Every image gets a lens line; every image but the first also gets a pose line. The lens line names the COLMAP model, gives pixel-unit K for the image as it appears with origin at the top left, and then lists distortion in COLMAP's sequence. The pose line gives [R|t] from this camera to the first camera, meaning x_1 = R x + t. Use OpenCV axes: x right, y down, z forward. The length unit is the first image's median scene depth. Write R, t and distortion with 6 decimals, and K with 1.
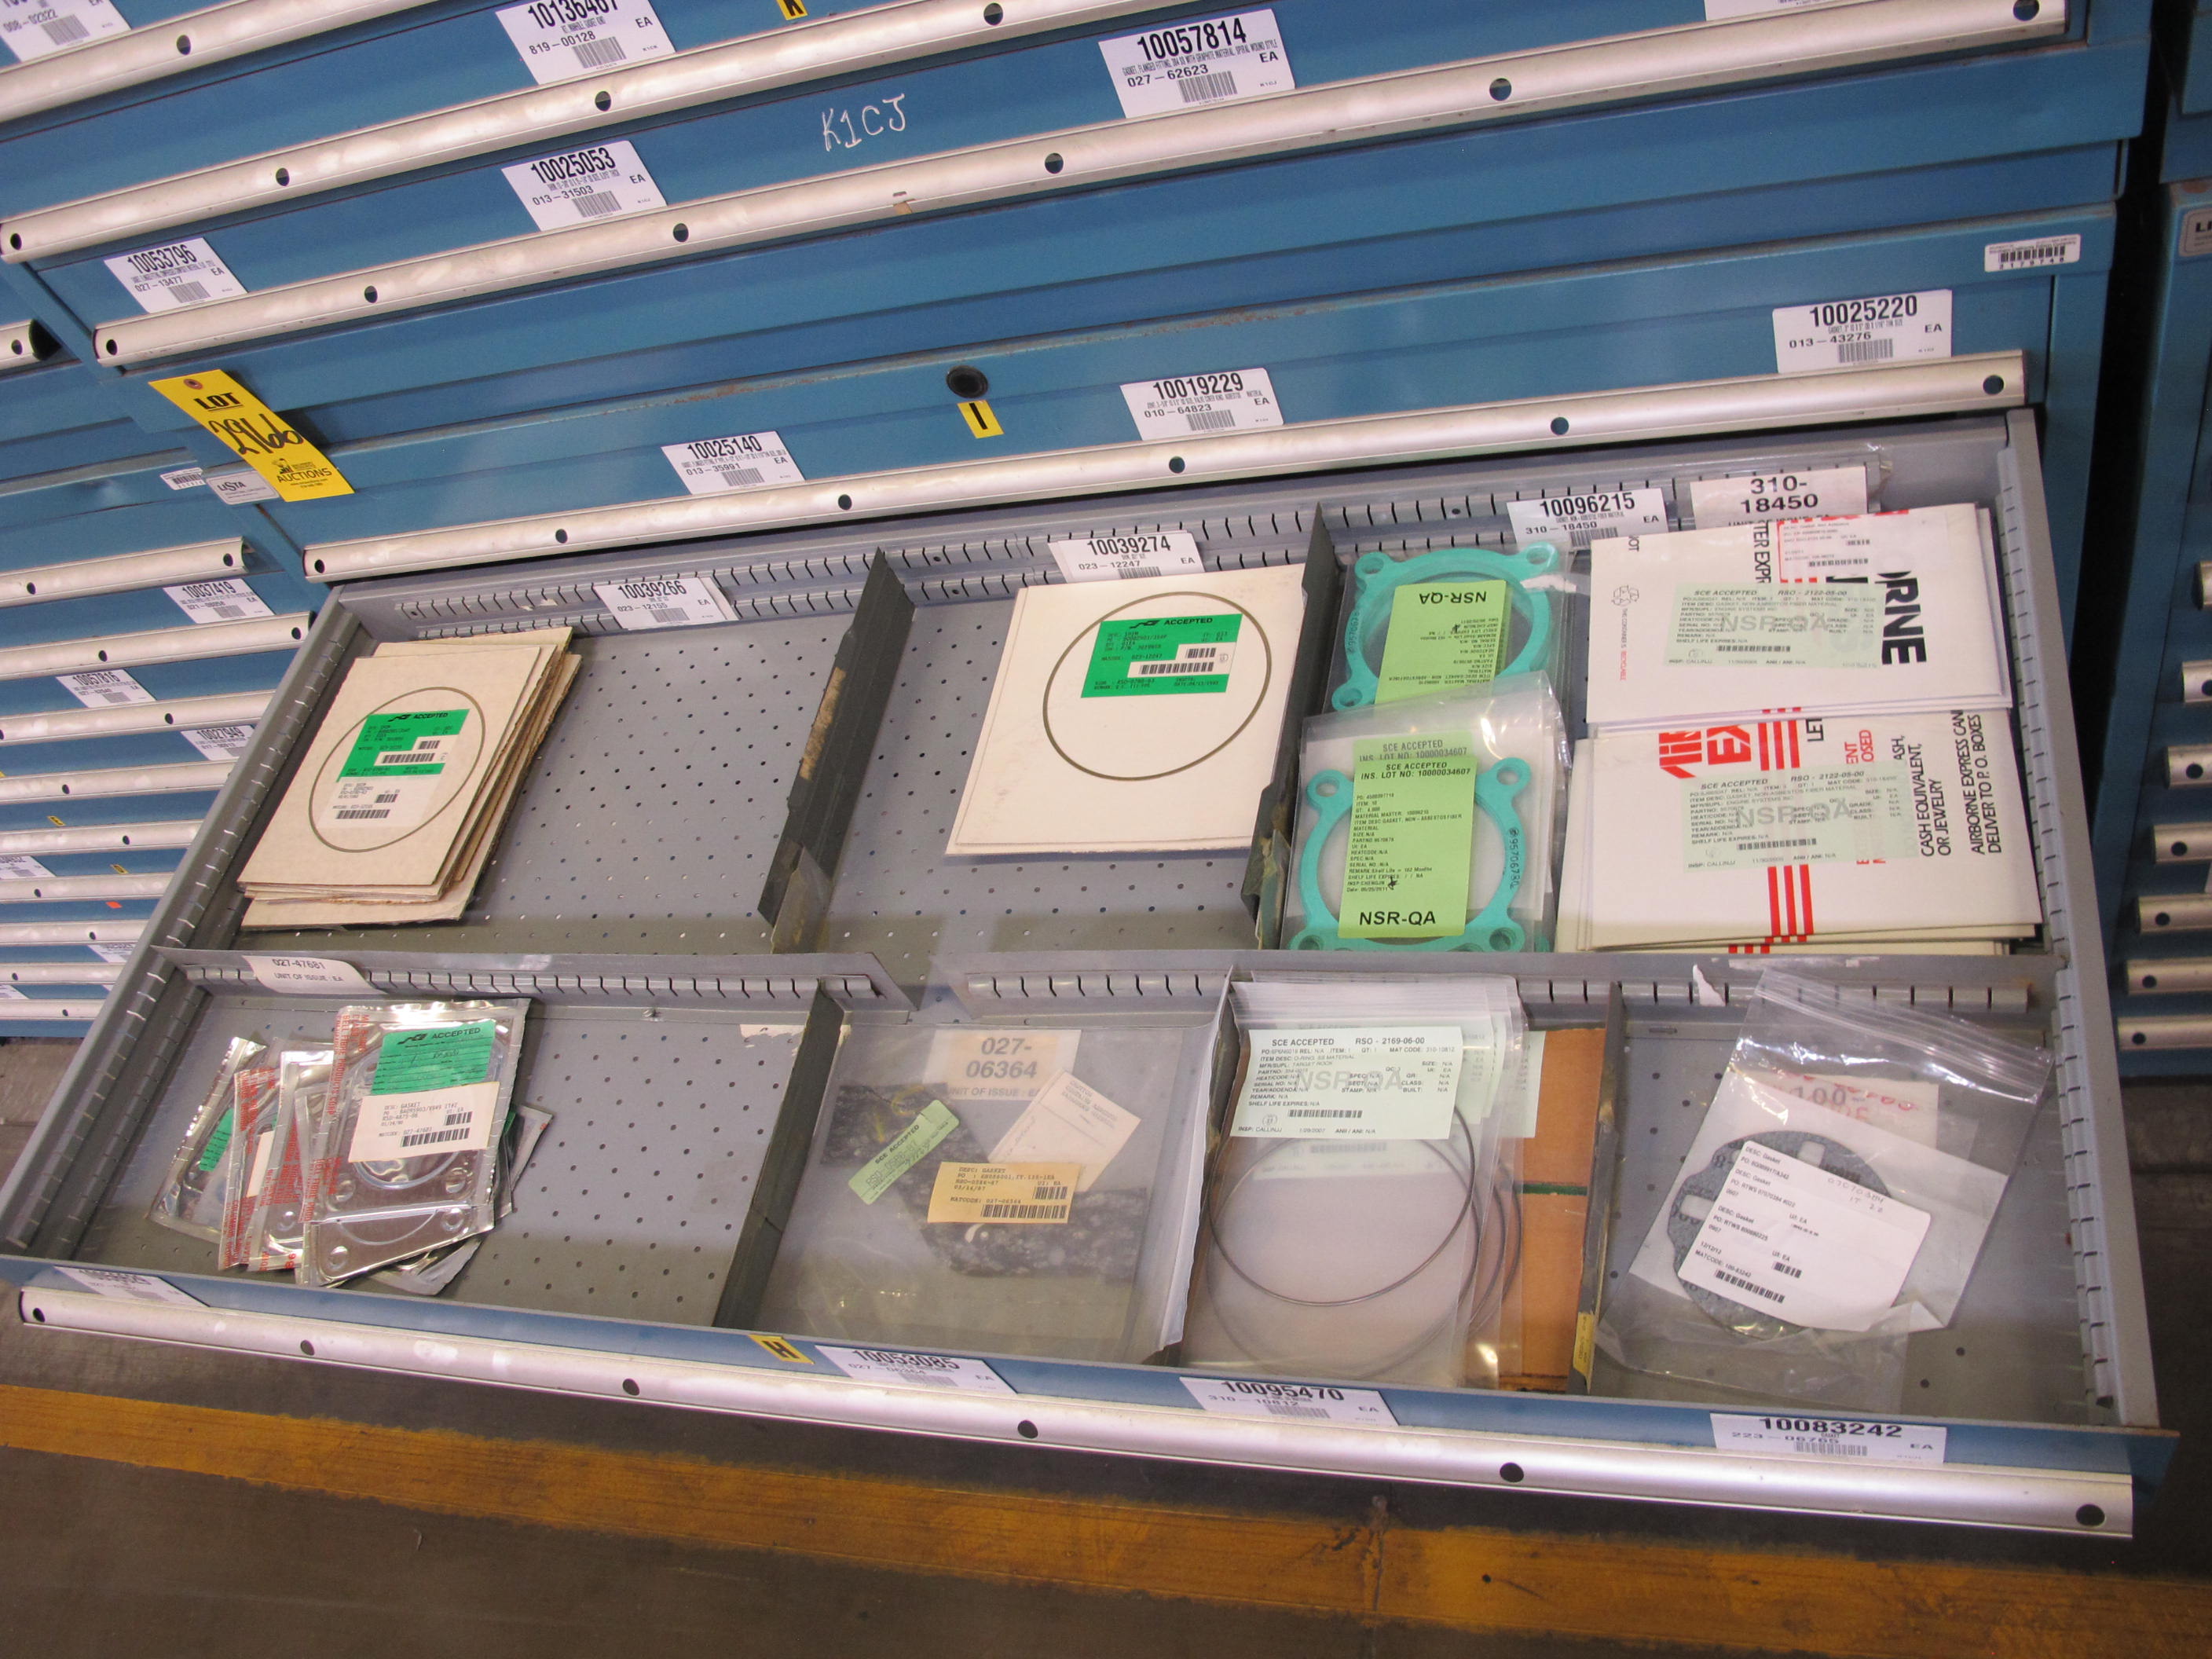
lens RADIAL K [[1850.2, 0, 1106.0], [0, 1850.2, 829.5], [0, 0, 1]] dist [-0.144396, 0.103526]
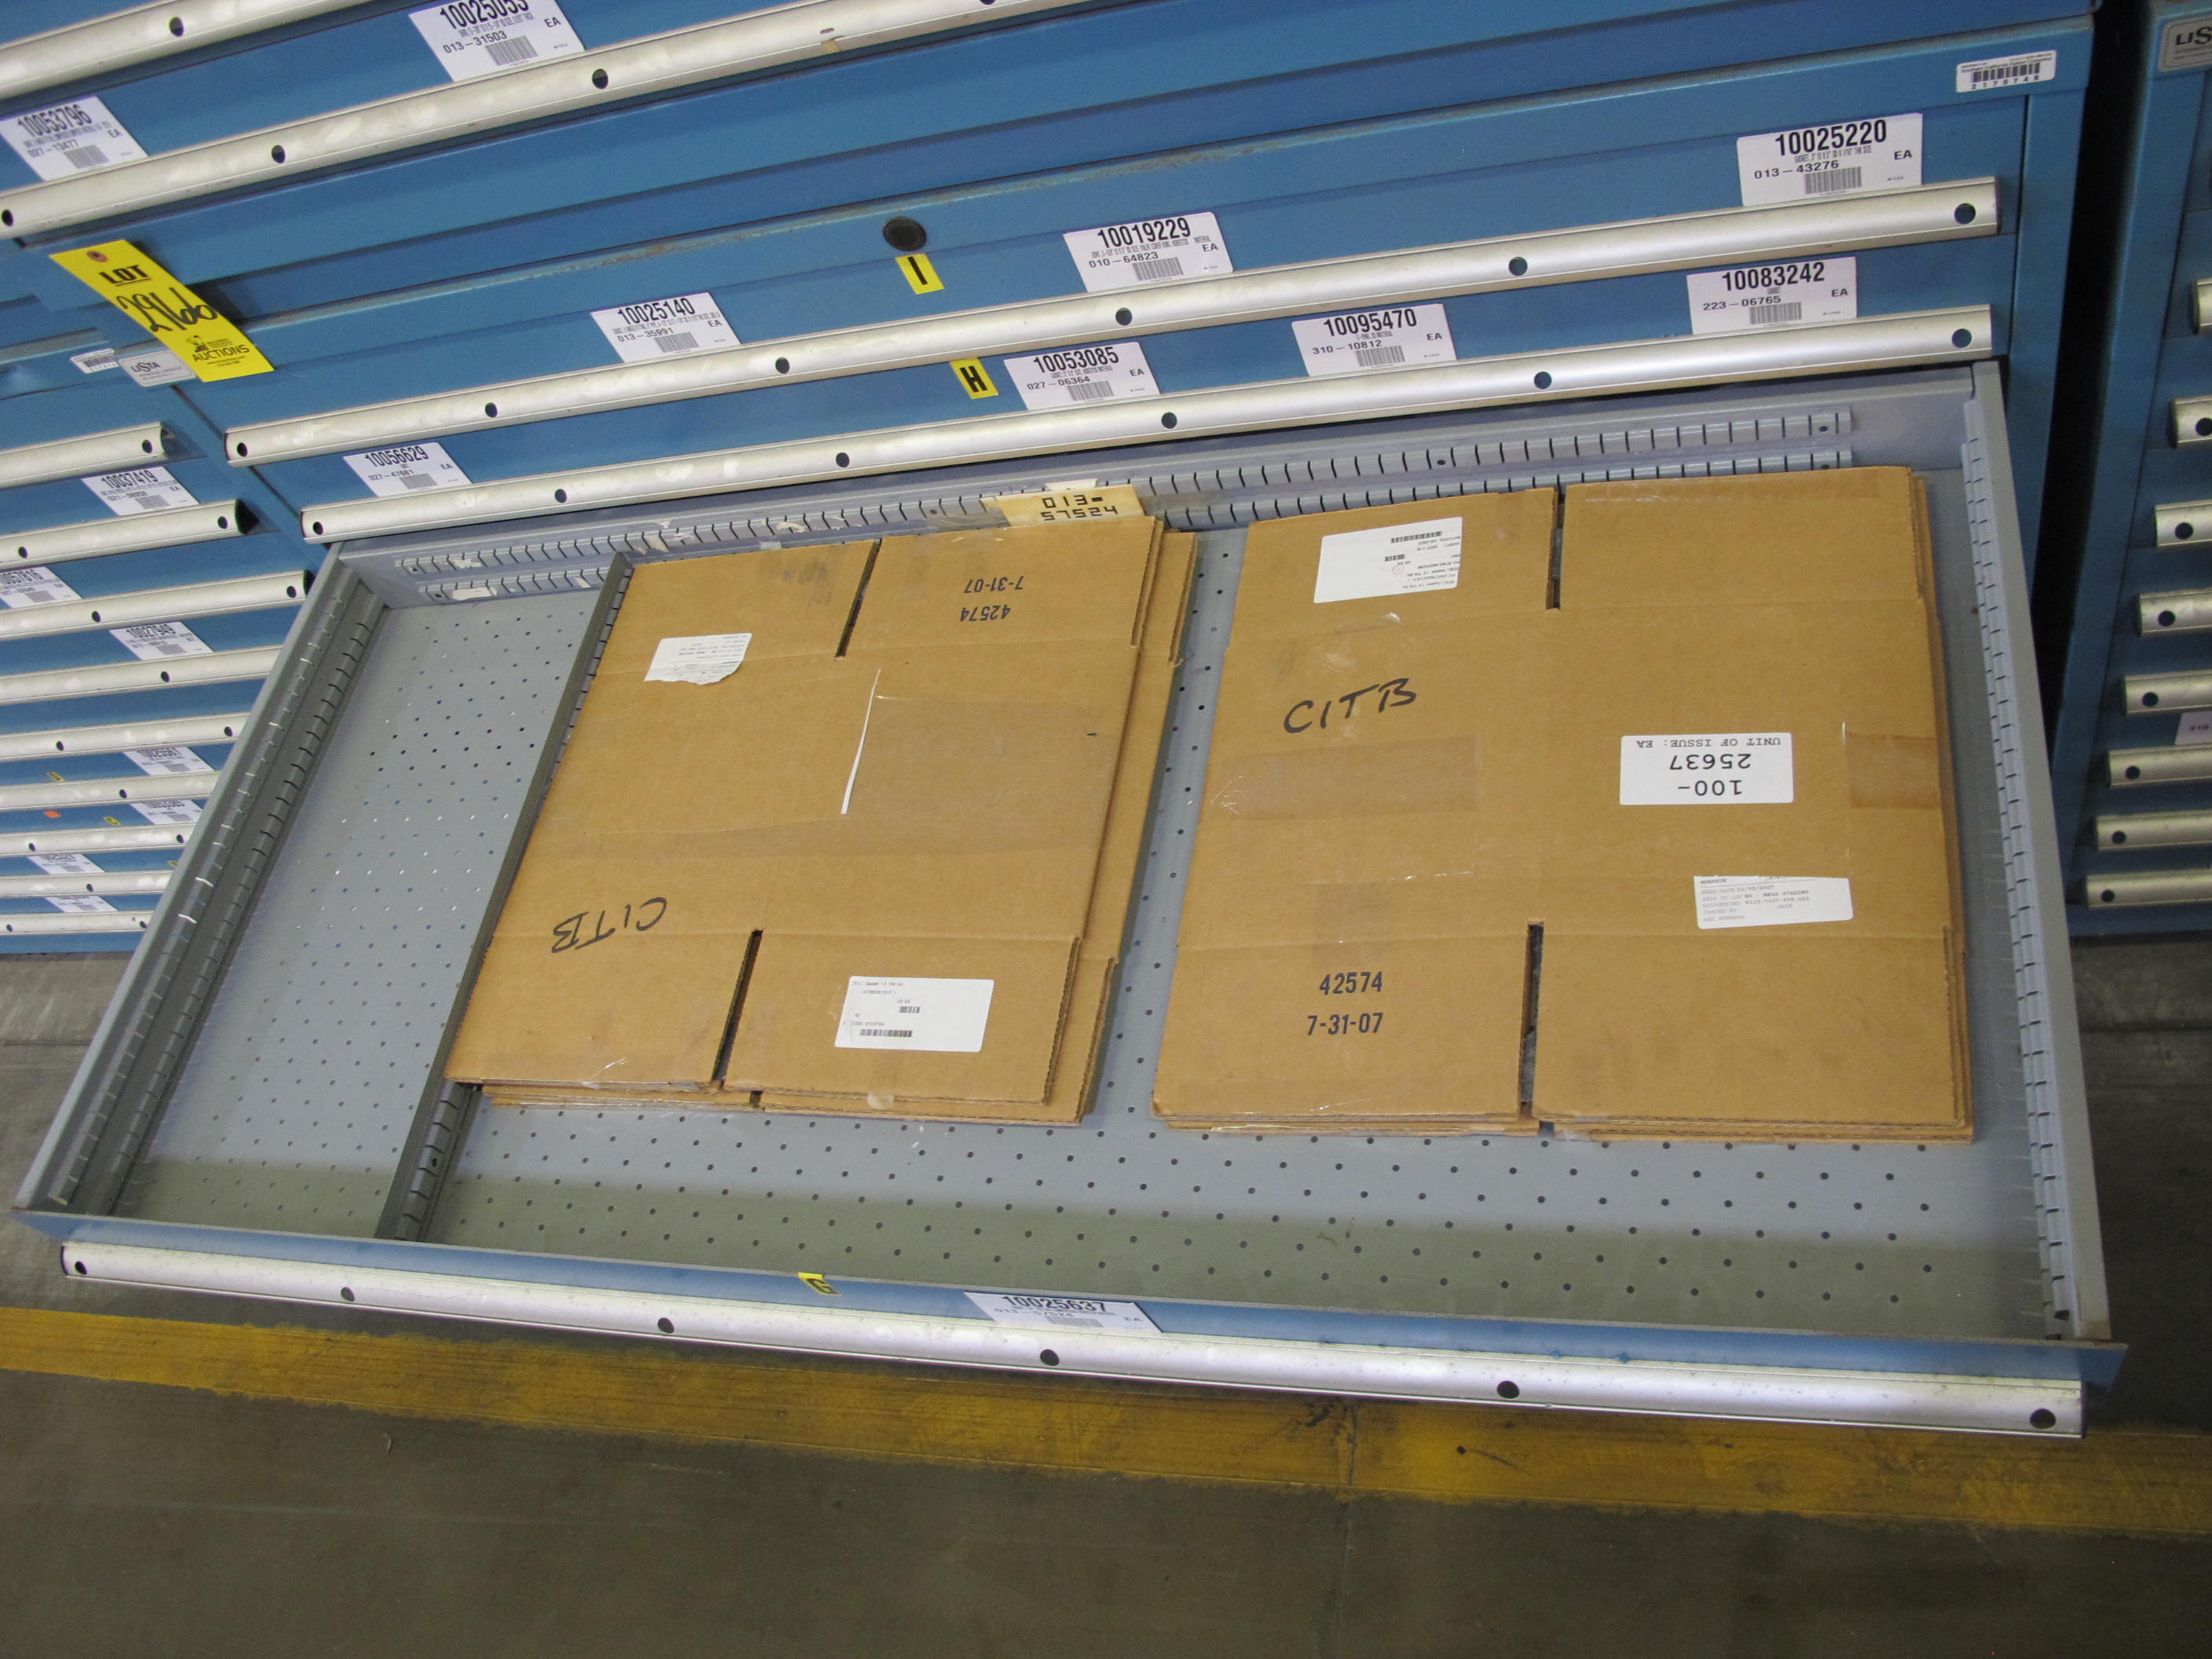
lens RADIAL K [[1849.9, 0, 1111.7], [0, 1849.9, 828.3], [0, 0, 1]] dist [-0.144952, 0.103663]
pose [[0.999519, -0.022617, 0.021229, 0.004752], [0.021483, 0.998405, 0.052209, 0.016836], [-0.022376, -0.051728, 0.998410, 0.021551]]
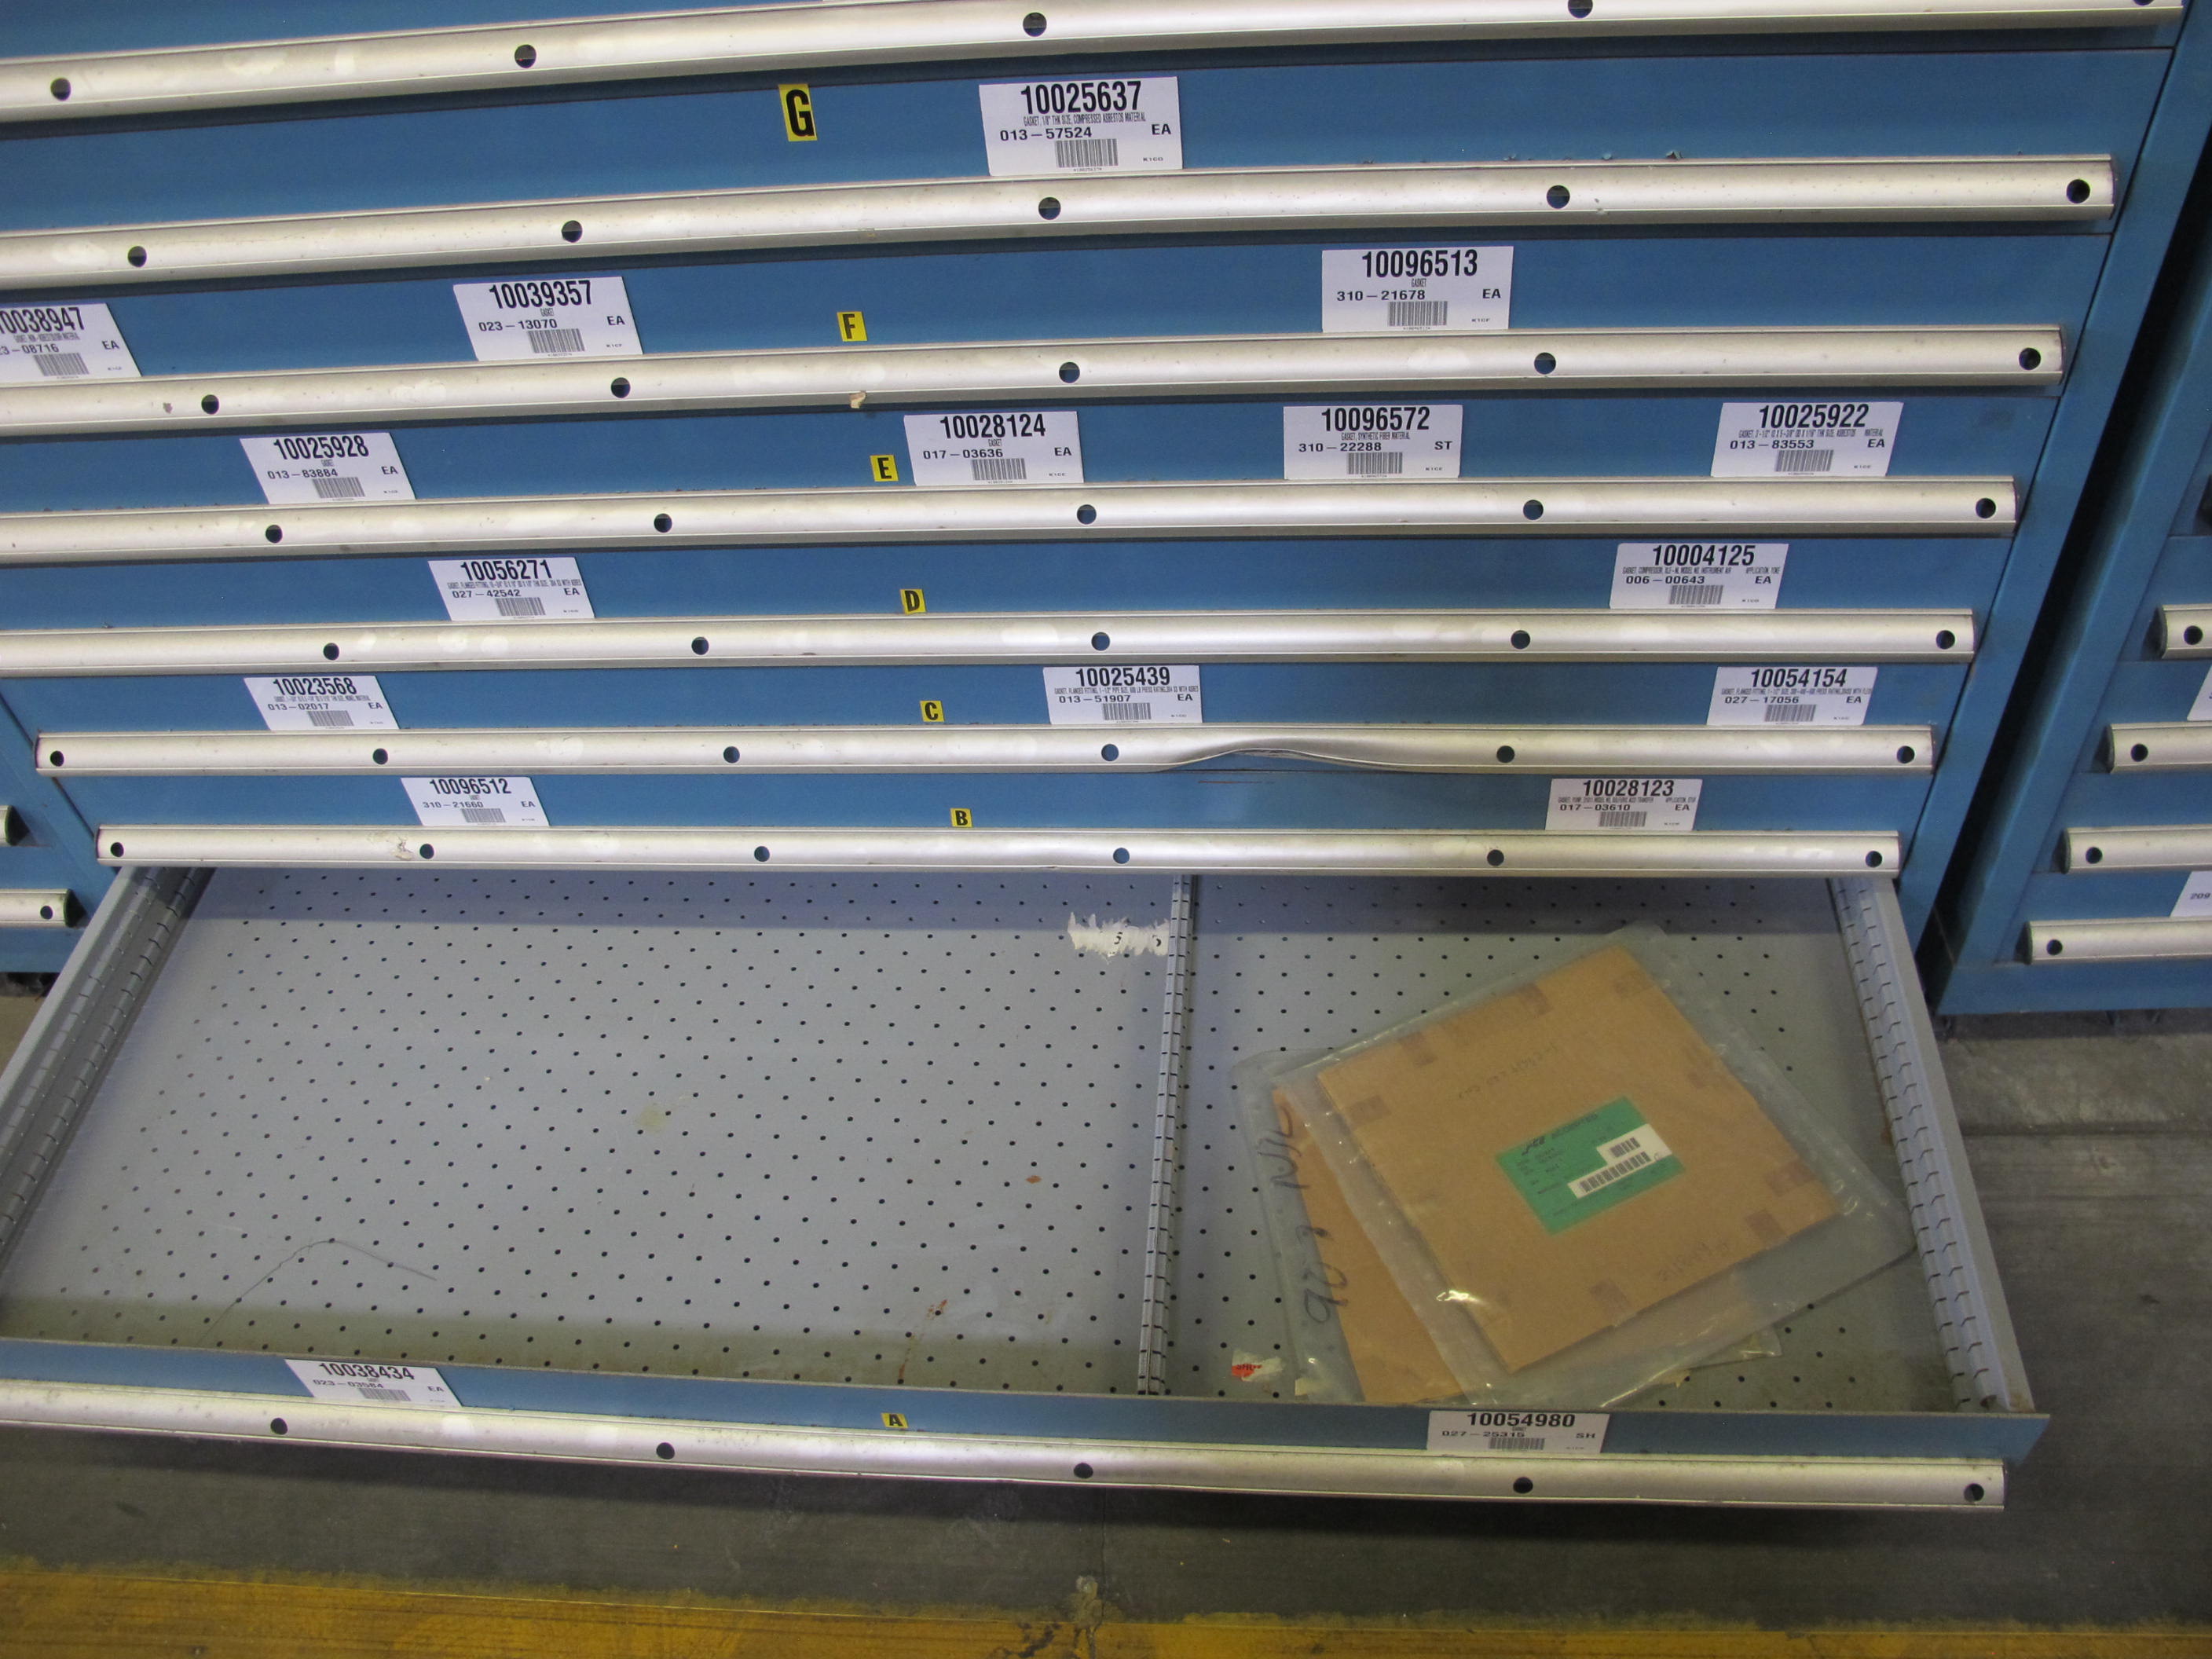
lens RADIAL K [[1850.2, 0, 1106.0], [0, 1850.2, 829.5], [0, 0, 1]] dist [-0.144396, 0.103526]
pose [[0.960779, 0.084614, 0.264090, -0.056087], [-0.049876, 0.989509, -0.135586, 0.208773], [-0.272792, 0.117097, 0.954920, 0.356806]]
